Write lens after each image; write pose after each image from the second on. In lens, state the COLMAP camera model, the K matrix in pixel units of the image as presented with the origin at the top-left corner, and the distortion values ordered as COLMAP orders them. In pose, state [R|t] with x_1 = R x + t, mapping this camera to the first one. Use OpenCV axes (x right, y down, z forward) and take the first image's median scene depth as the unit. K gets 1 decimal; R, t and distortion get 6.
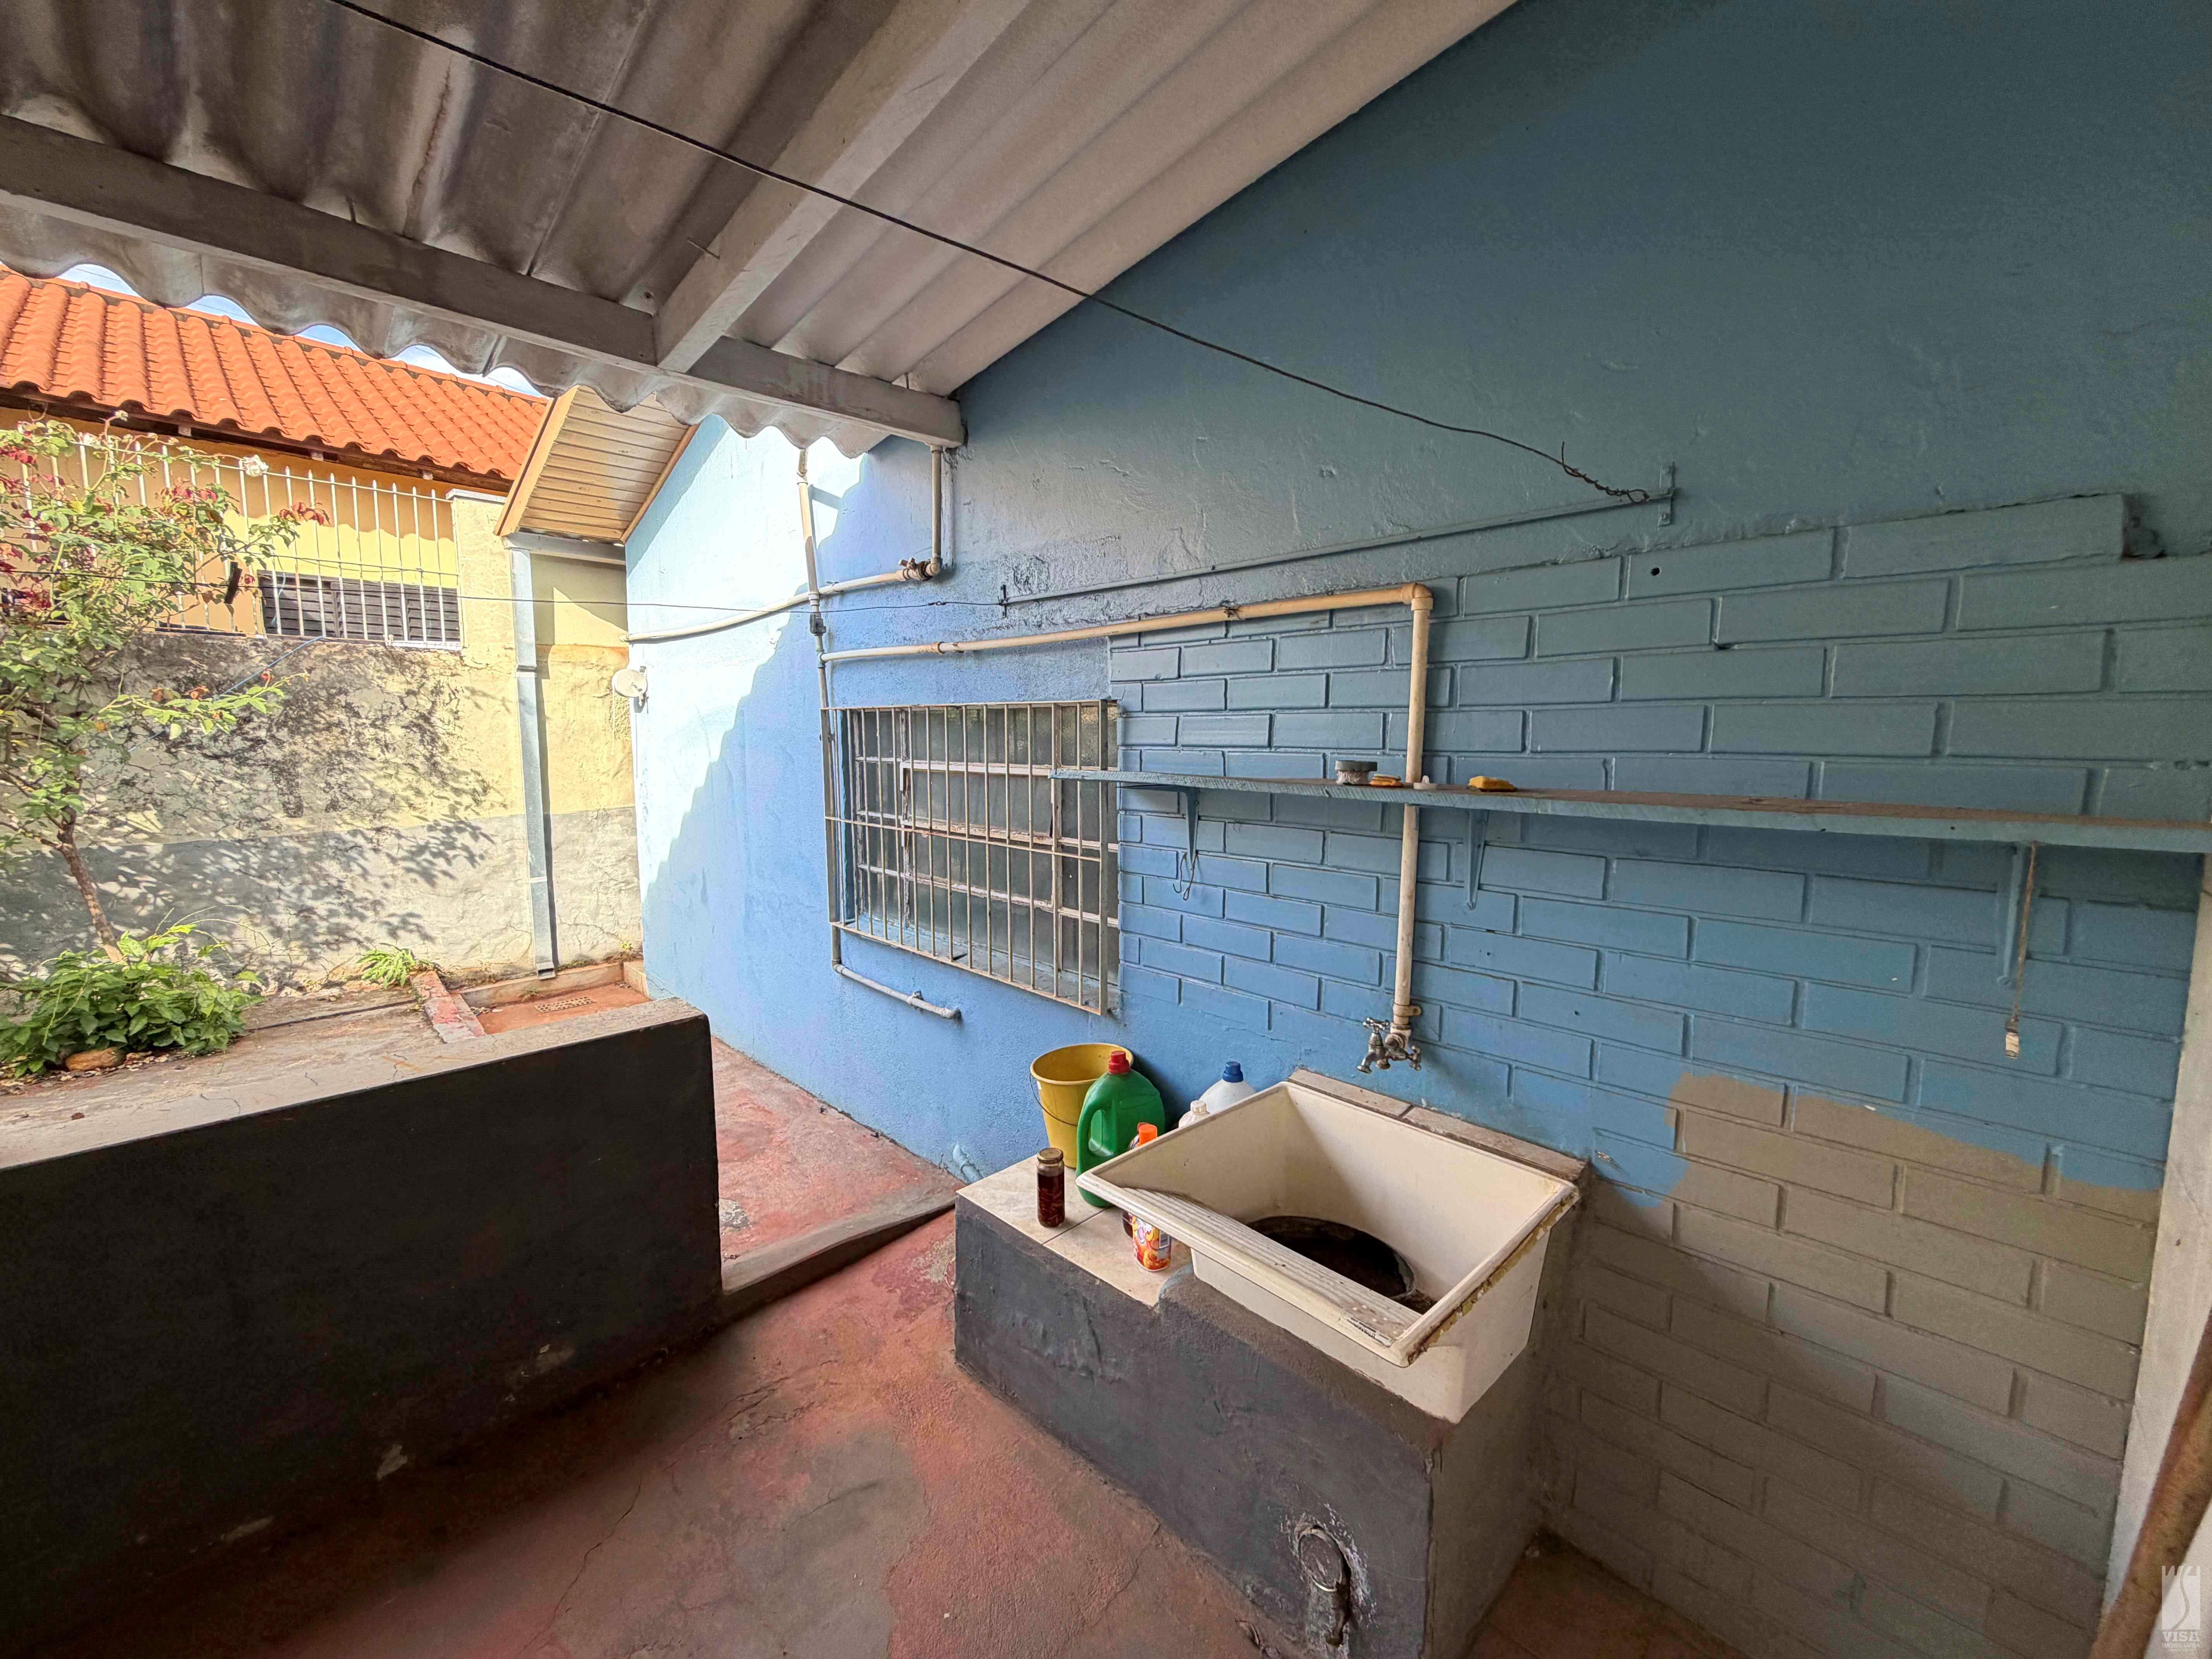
lens RADIAL K [[877.9, 0, 1102.5], [0, 877.9, 831.5], [0, 0, 1]] dist [-0.002715, 0.000709]
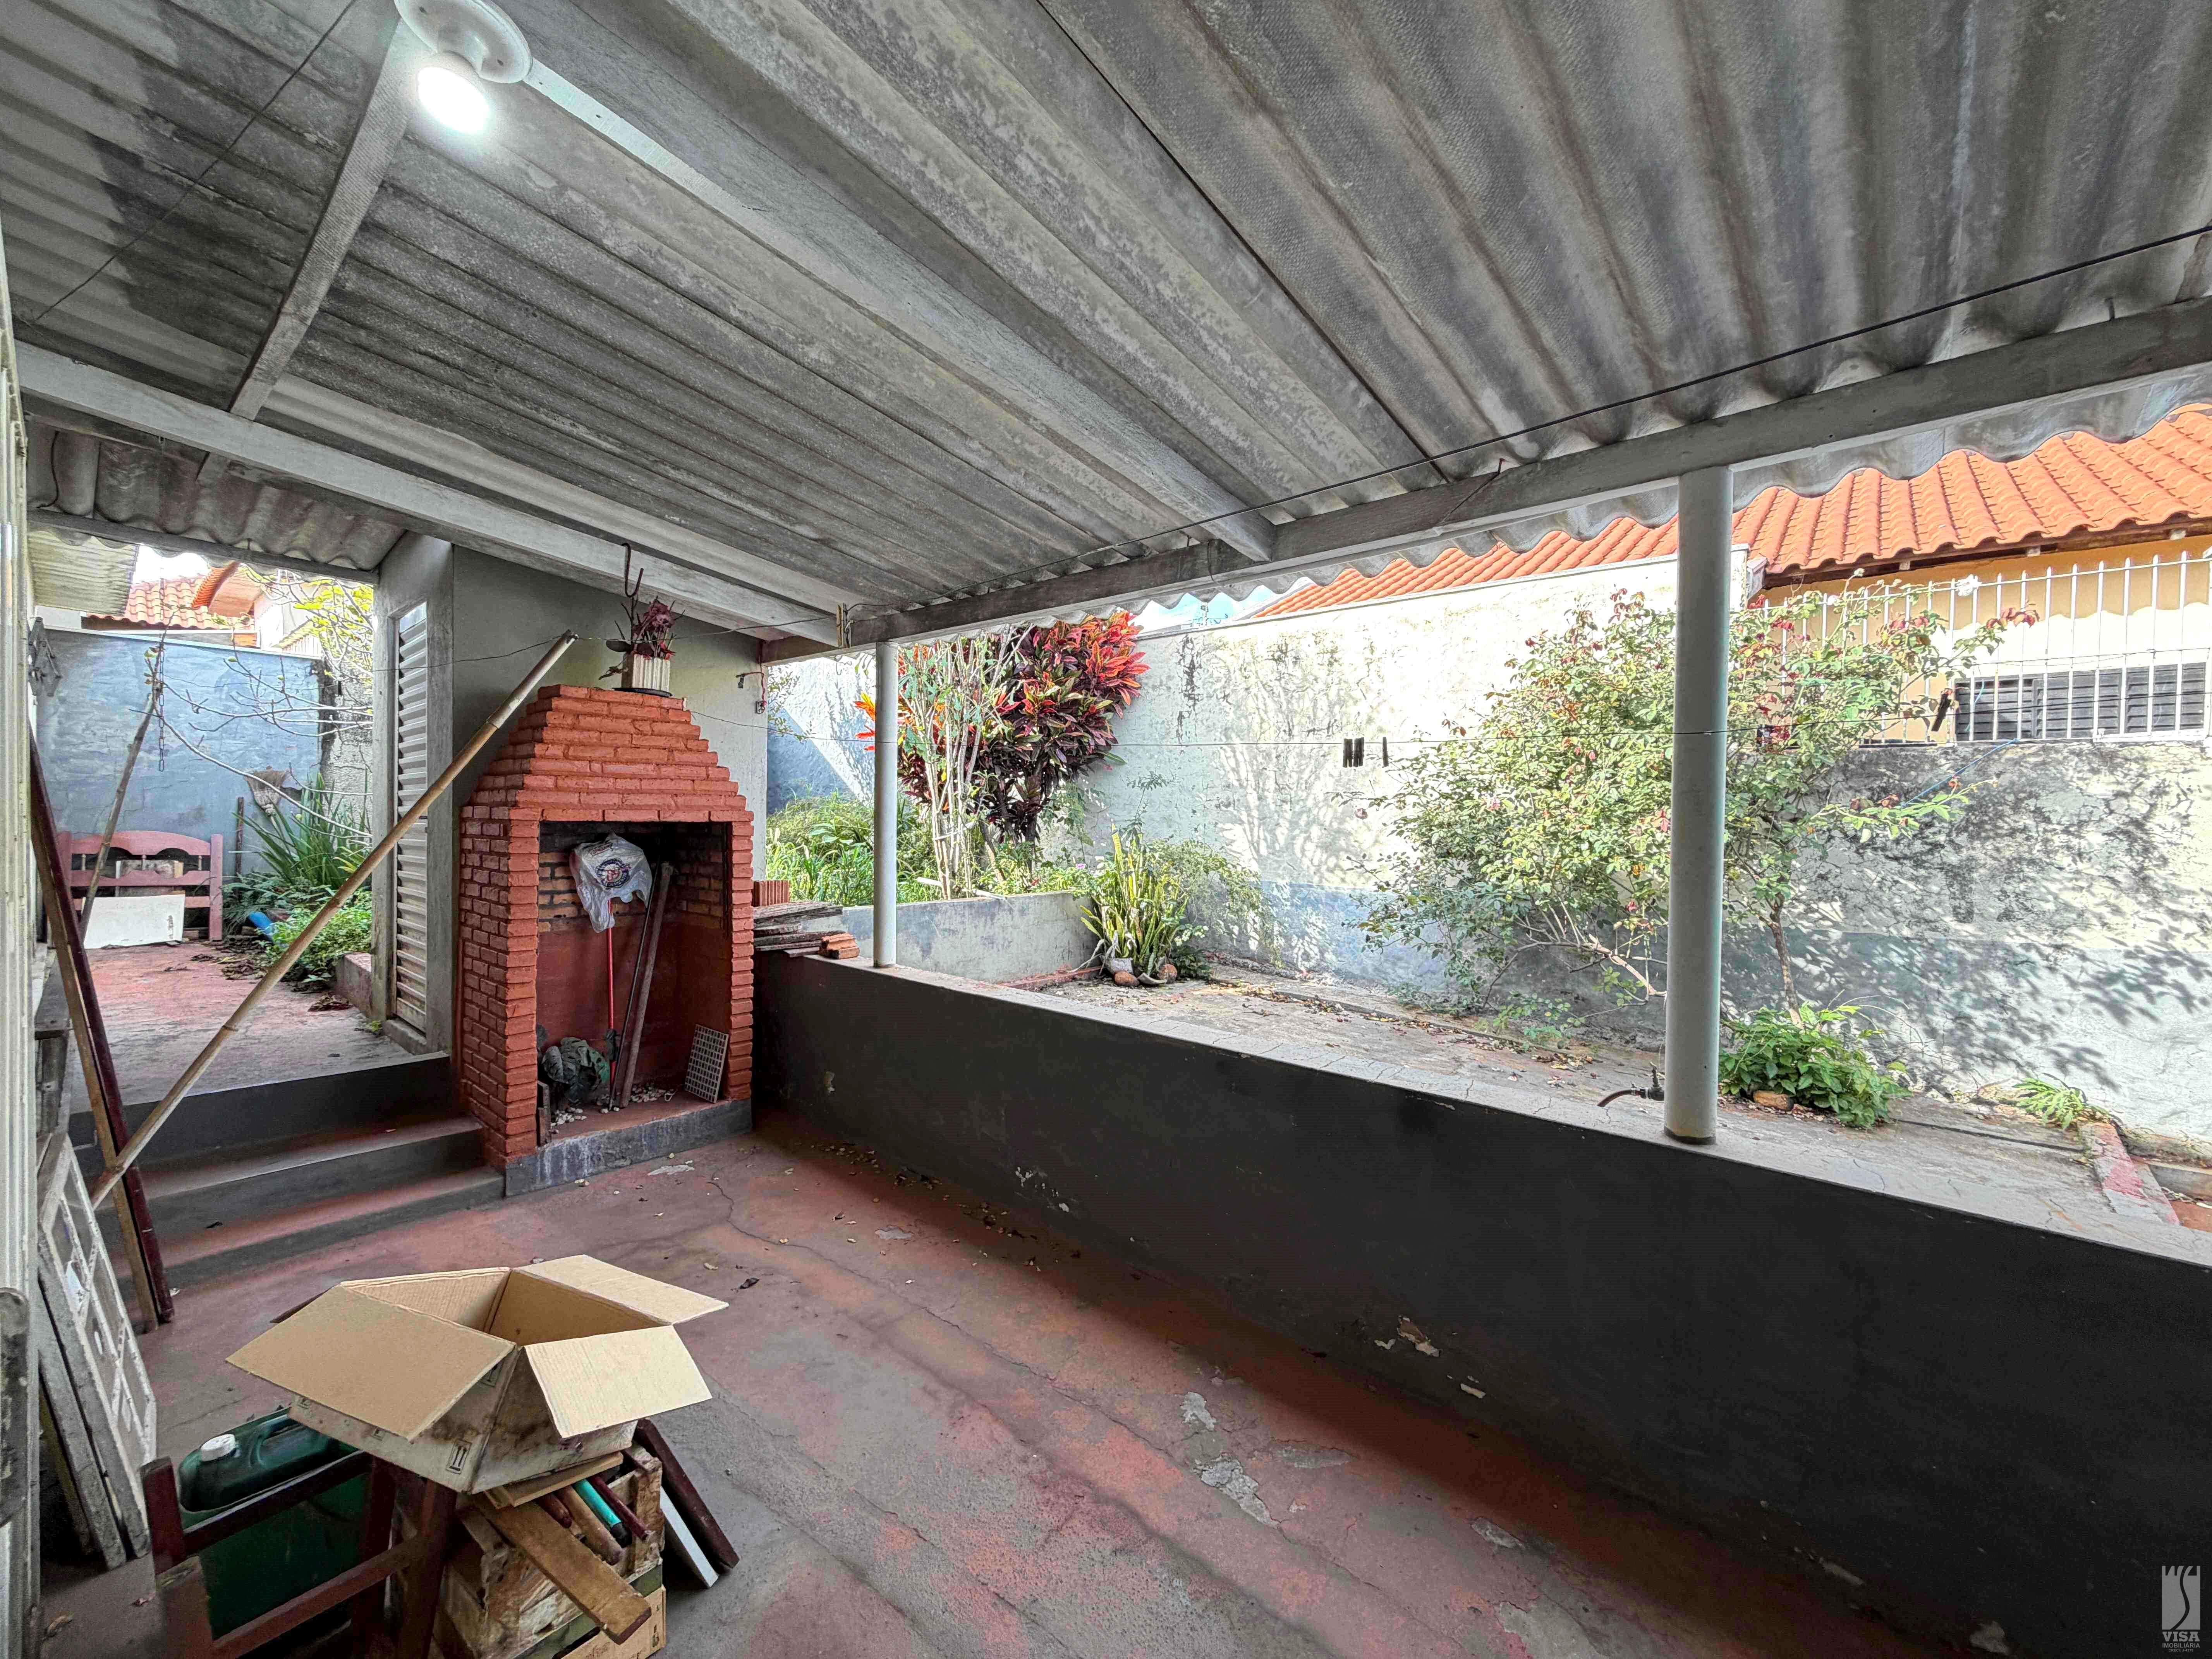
lens RADIAL K [[877.9, 0, 1102.8], [0, 877.9, 821.7], [0, 0, 1]] dist [-0.002715, 0.000709]
pose [[0.048607, 0.005614, -0.998802, 0.022856], [-0.127503, 0.991838, -0.000630, -0.004450], [0.990646, 0.127381, 0.048926, -0.031069]]
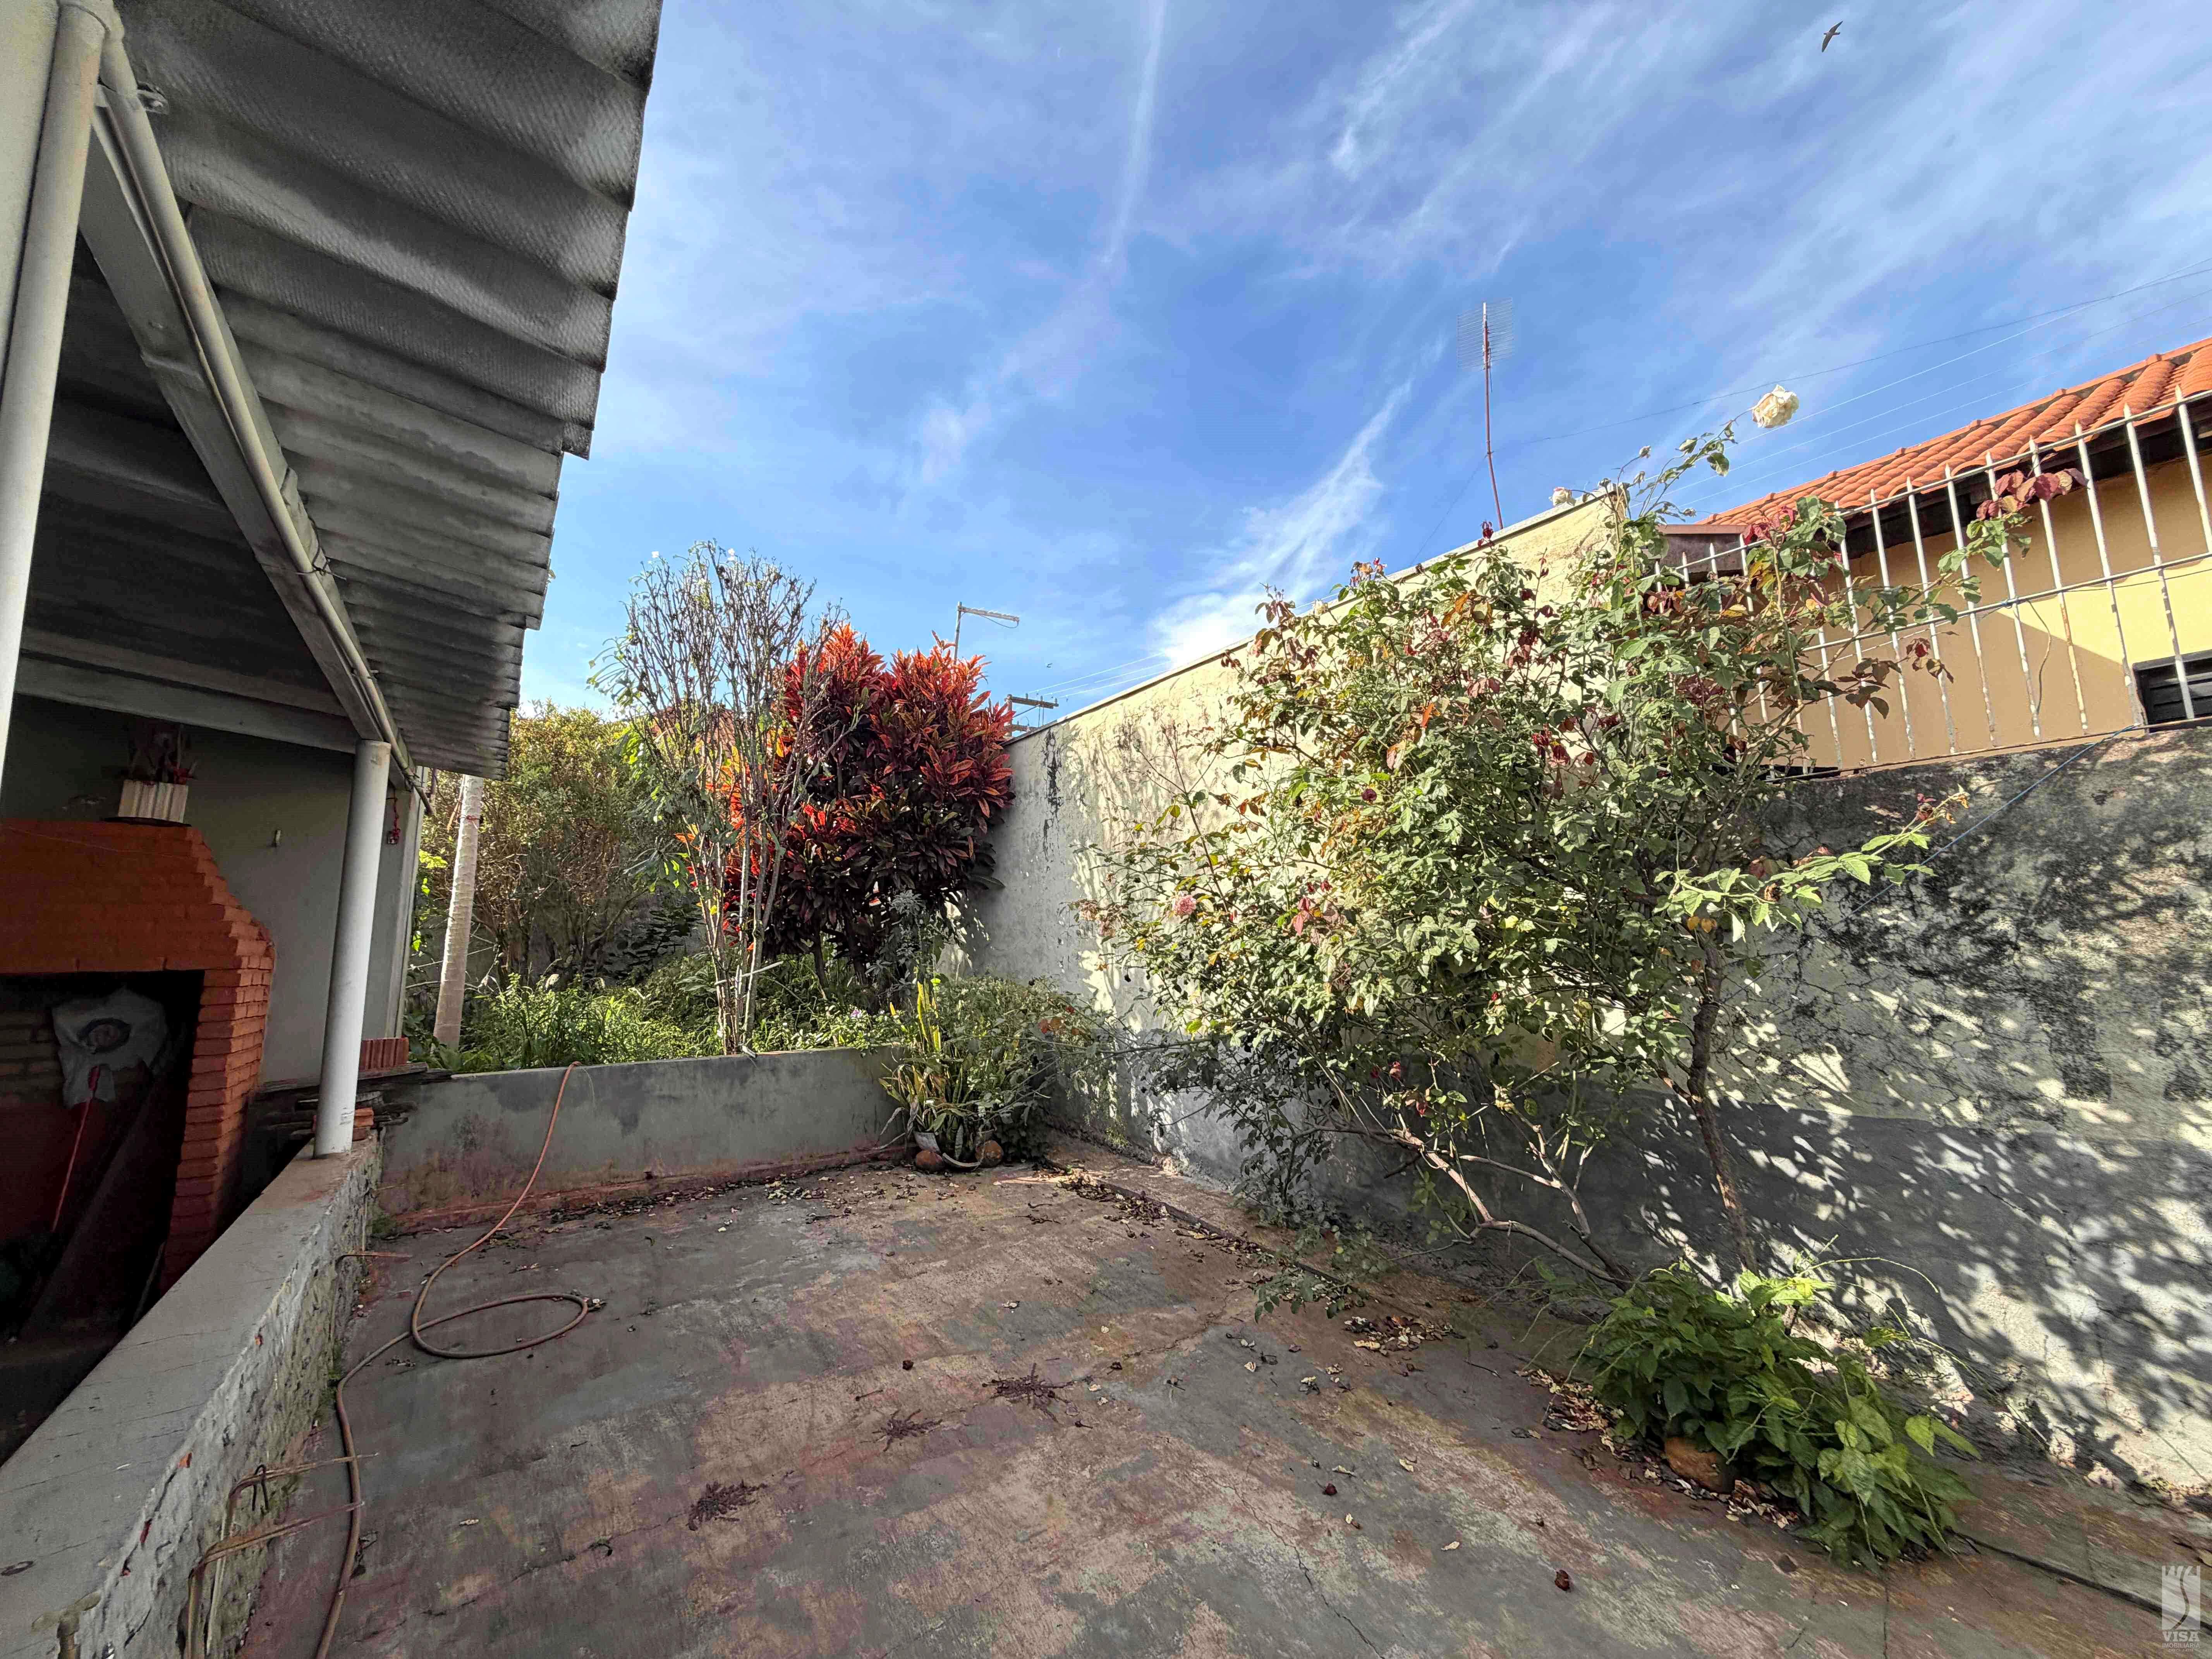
lens RADIAL K [[877.9, 0, 1102.3], [0, 877.9, 846.3], [0, 0, 1]] dist [-0.002715, 0.000709]
pose [[-0.184786, -0.122381, -0.975129, -0.326775], [-0.091295, 0.990064, -0.106955, -0.053976], [0.978529, 0.069260, -0.194123, 0.556141]]
